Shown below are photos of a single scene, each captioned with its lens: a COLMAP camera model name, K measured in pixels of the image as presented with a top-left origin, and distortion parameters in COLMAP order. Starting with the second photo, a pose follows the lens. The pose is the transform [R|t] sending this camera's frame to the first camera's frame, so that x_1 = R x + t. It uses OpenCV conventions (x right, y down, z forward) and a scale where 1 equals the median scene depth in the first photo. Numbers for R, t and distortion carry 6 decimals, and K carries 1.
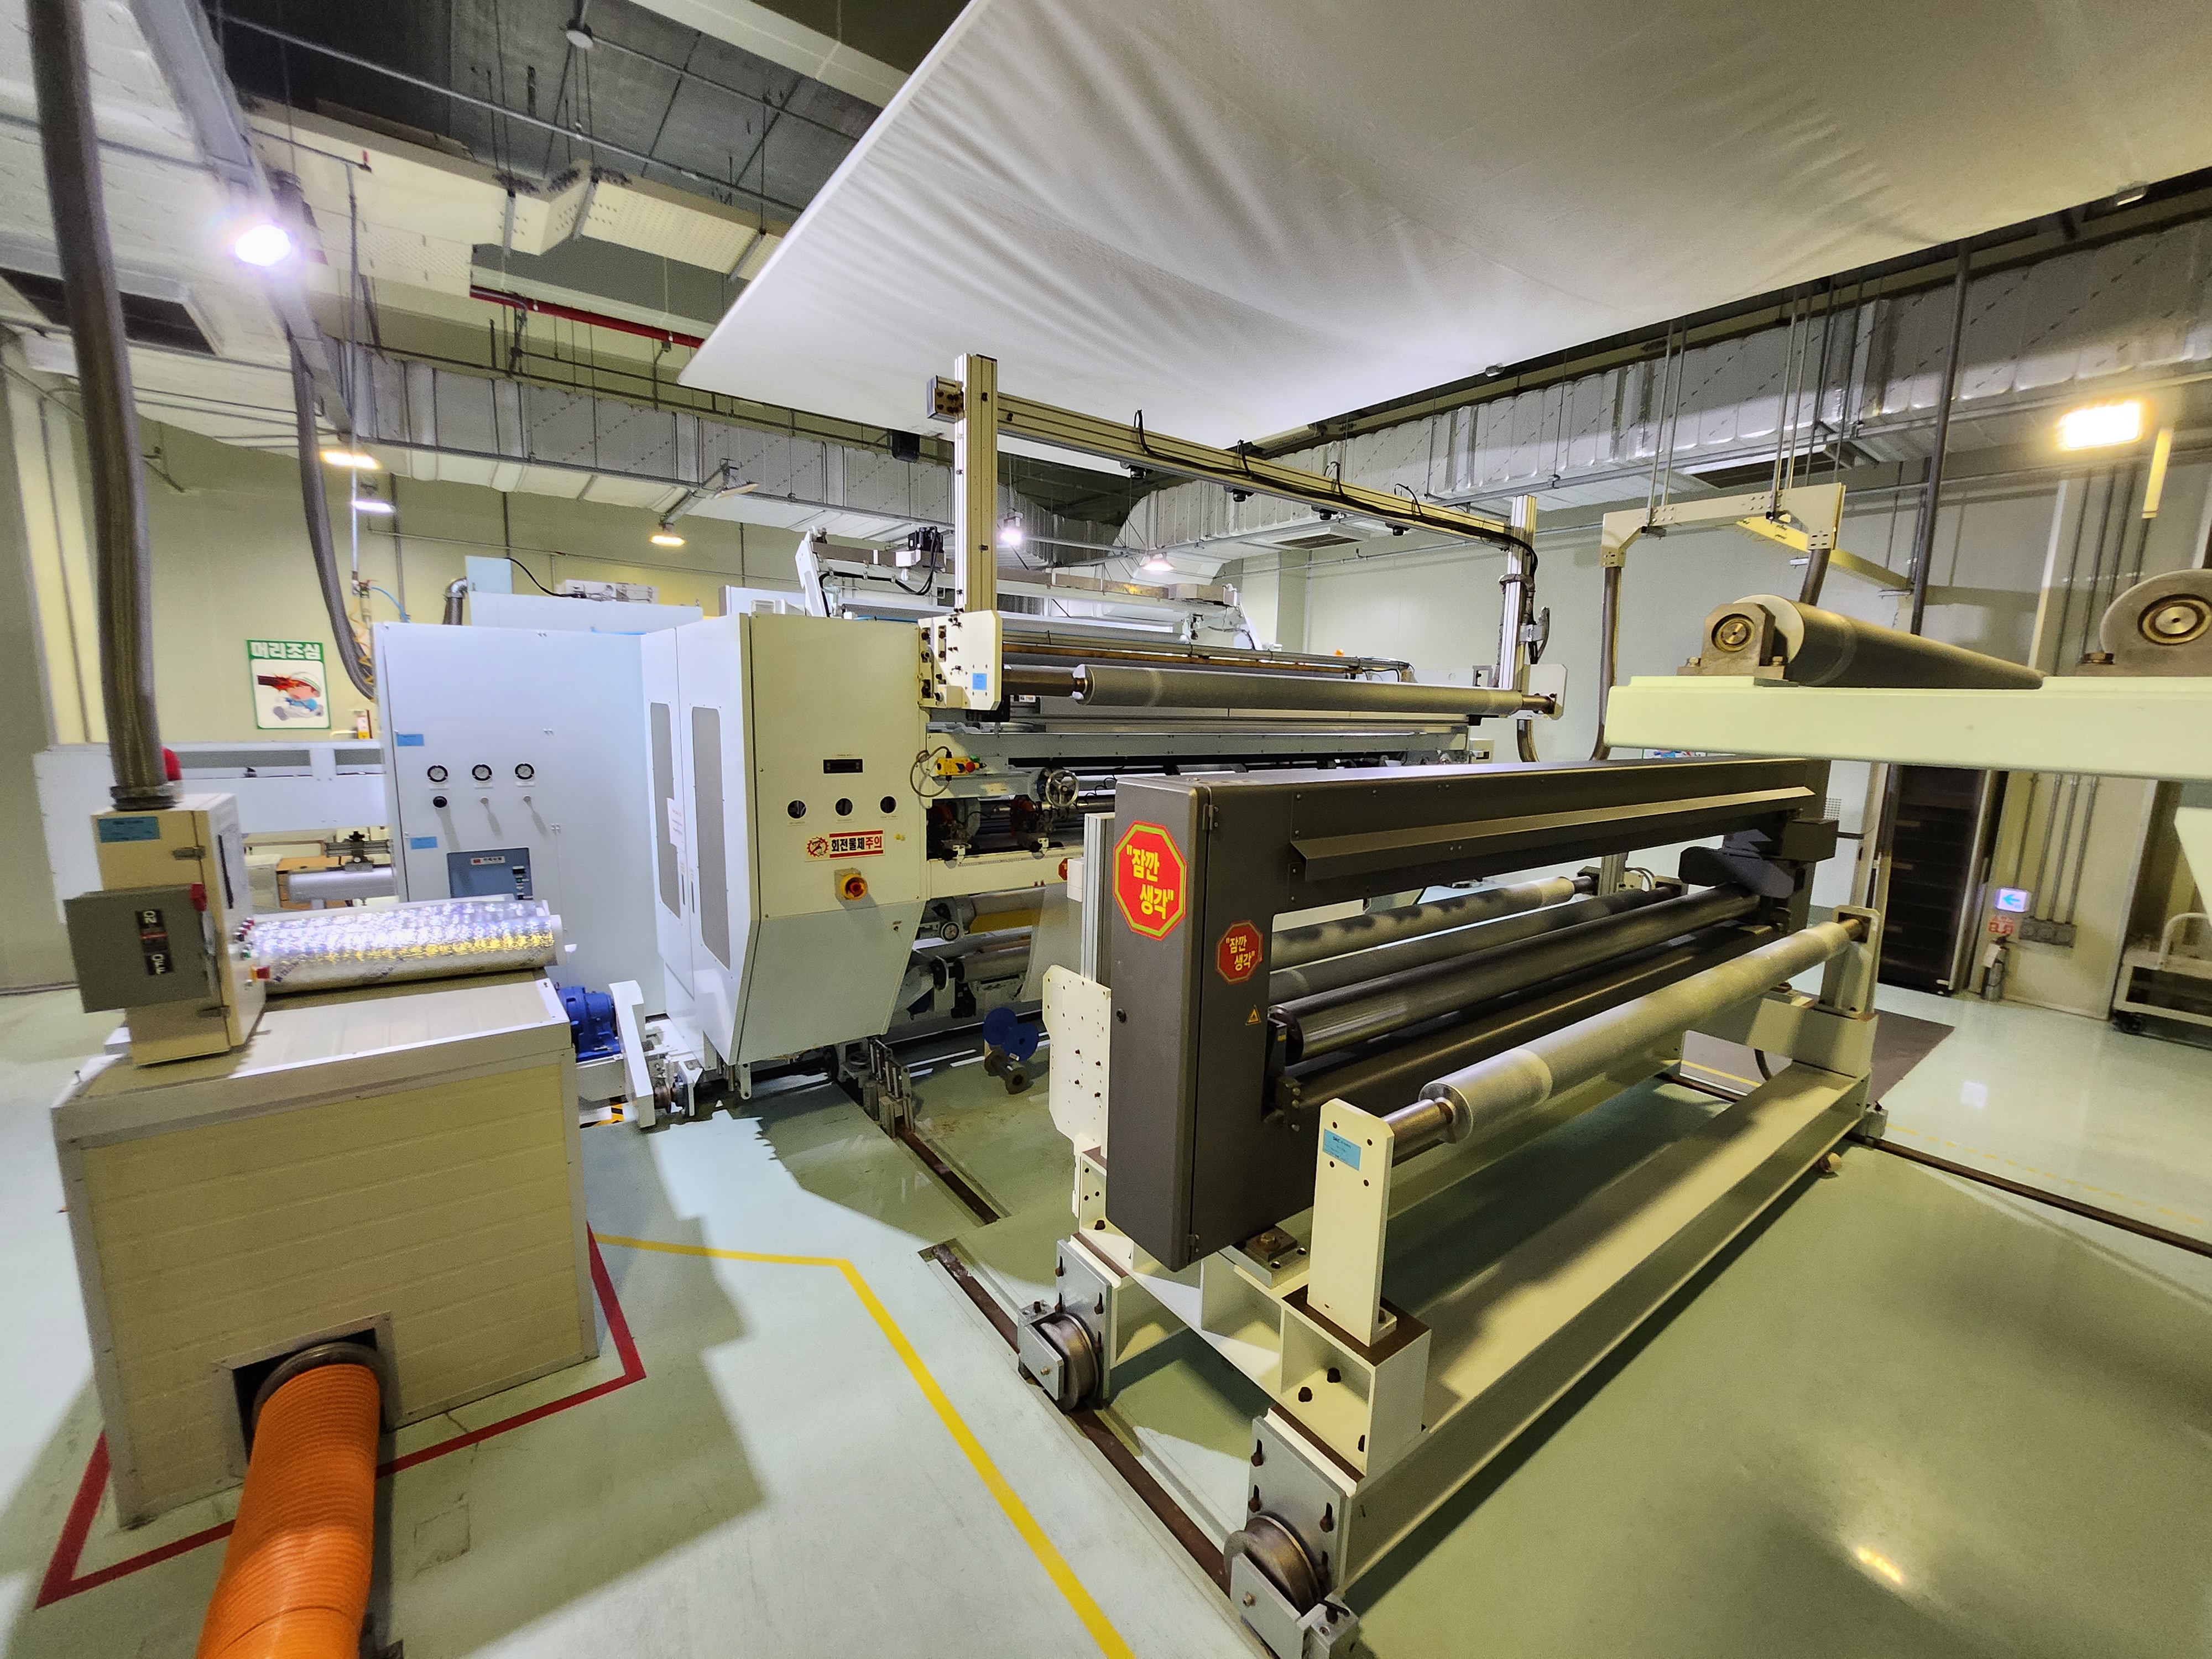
lens RADIAL K [[885.7, 0, 1106.0], [0, 885.7, 829.5], [0, 0, 1]] dist [-0.000773, 0.000090]
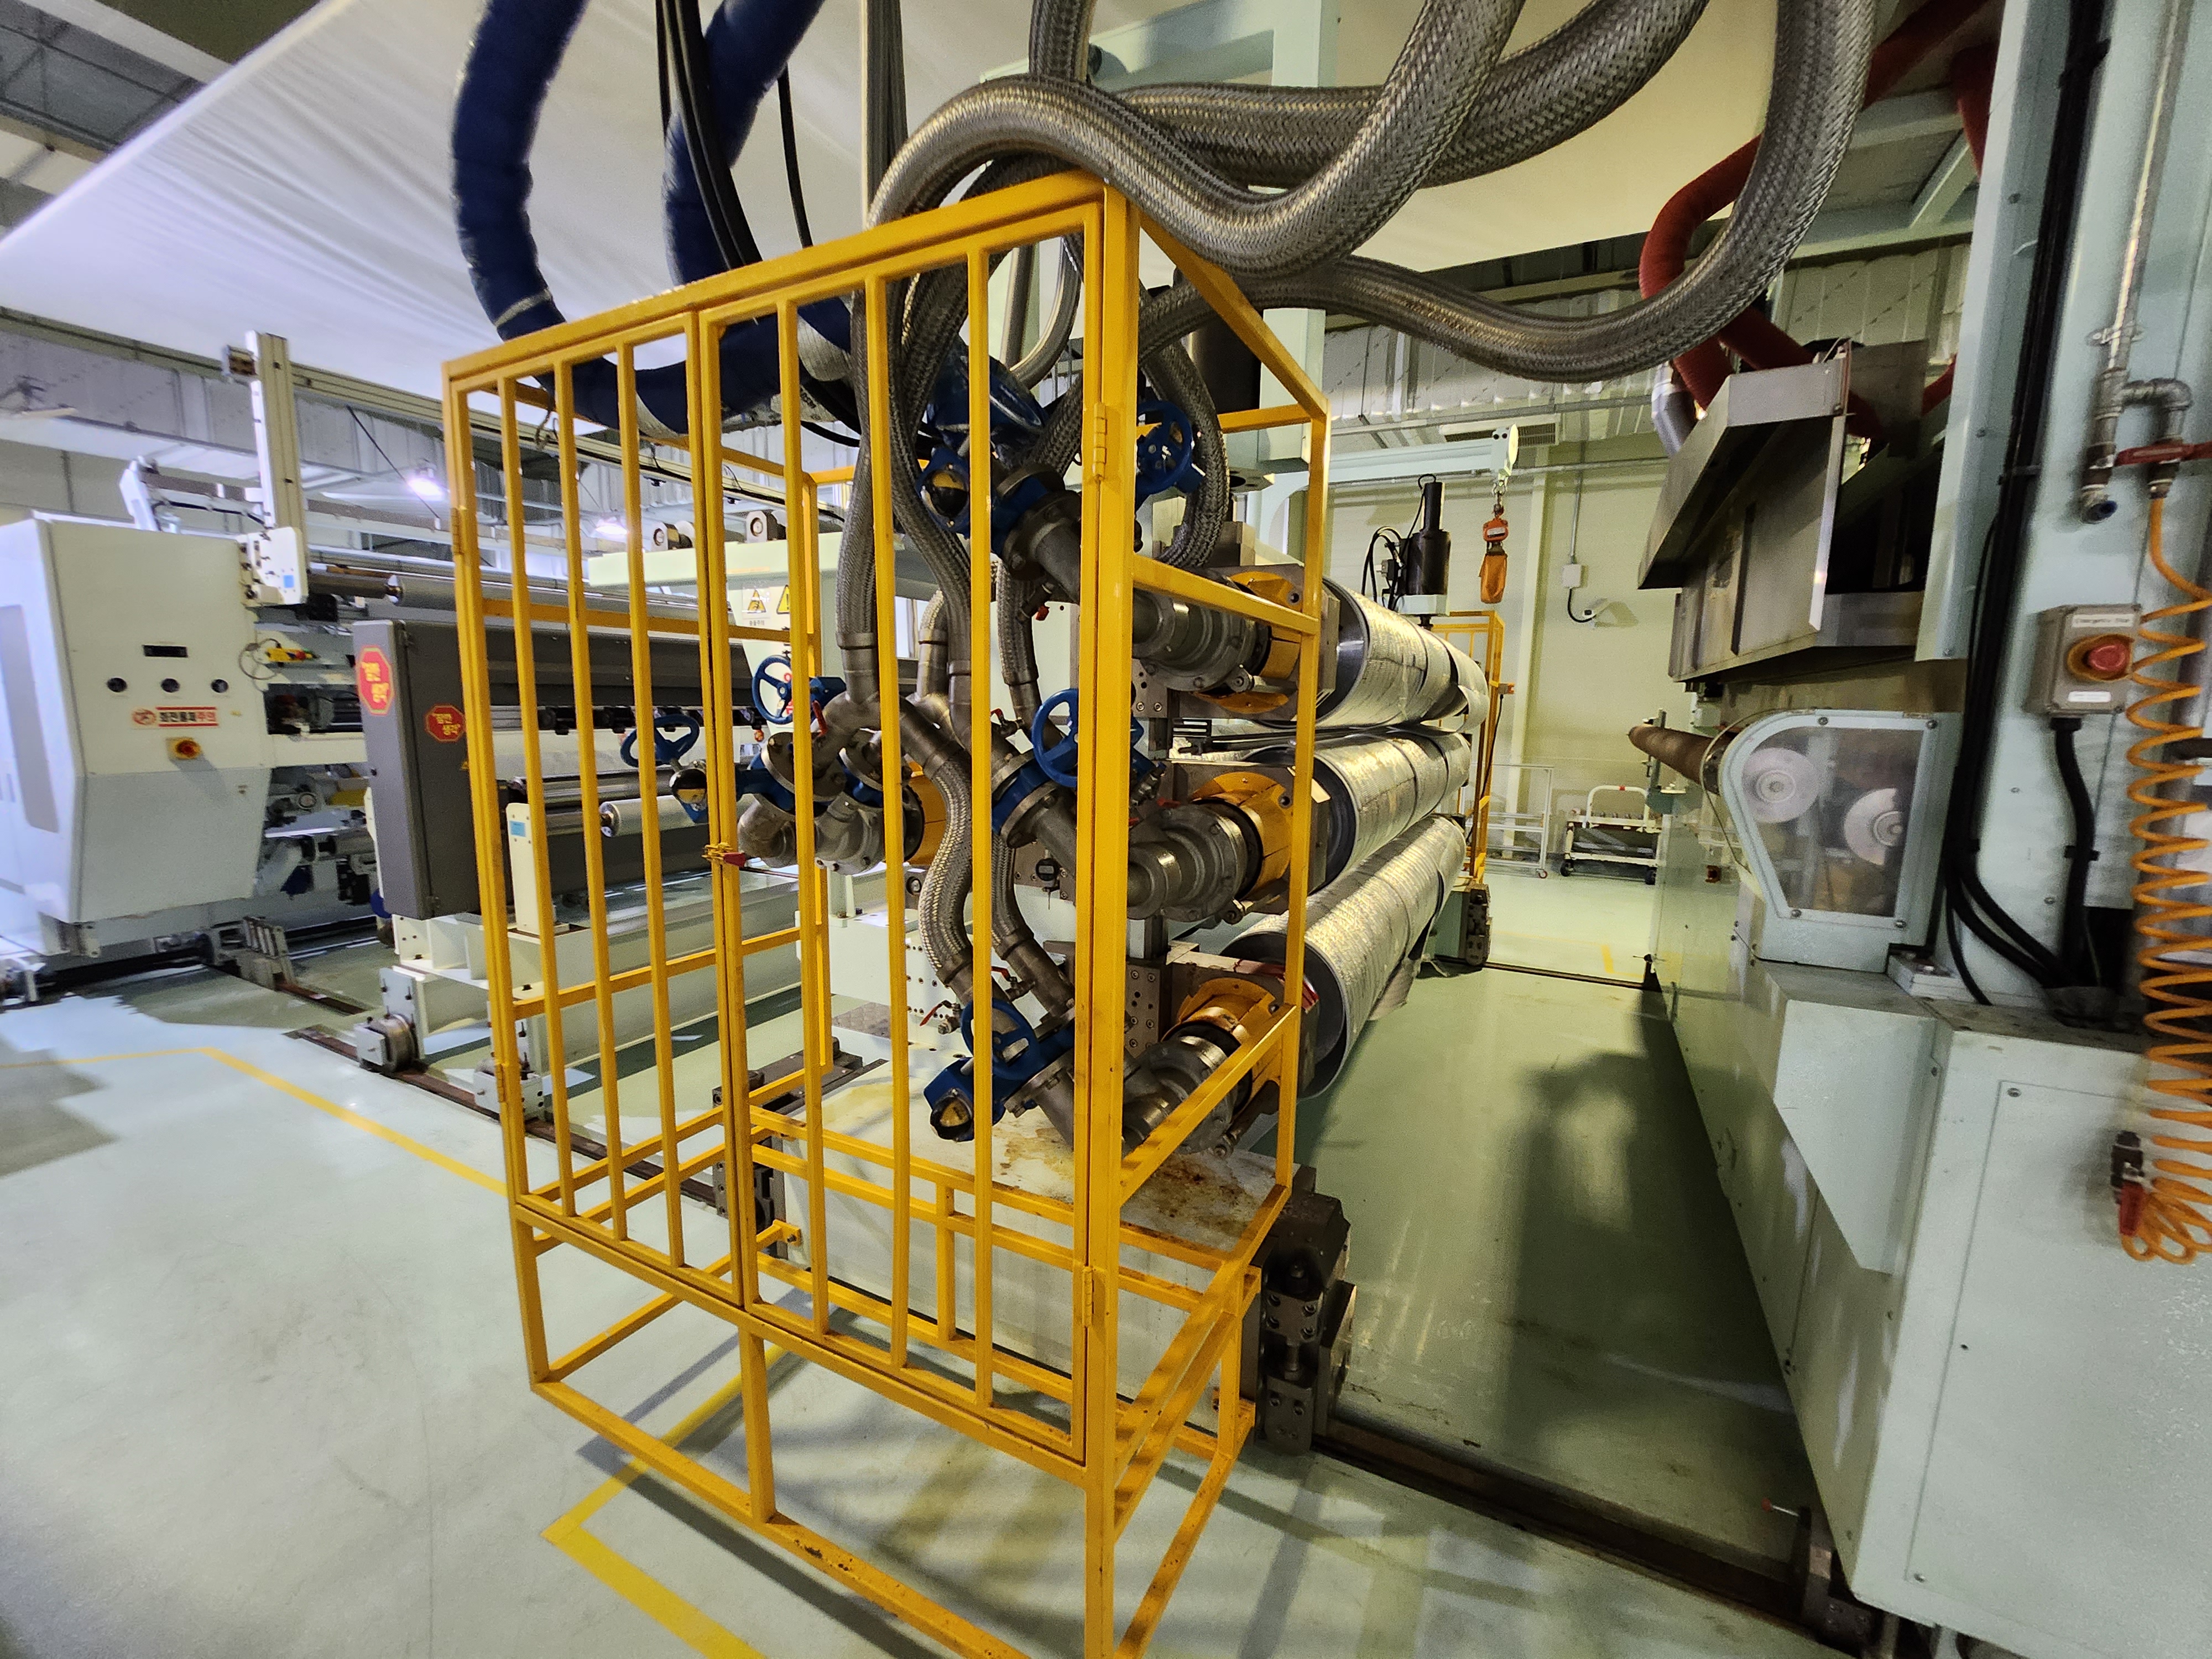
lens RADIAL K [[904.1, 0, 1099.8], [0, 904.1, 833.6], [0, 0, 1]] dist [-0.014519, 0.000473]
pose [[0.900669, -0.078361, 0.427382, 0.317943], [0.072842, 0.996914, 0.029278, 0.234620], [-0.428358, 0.004762, 0.903597, -0.658753]]
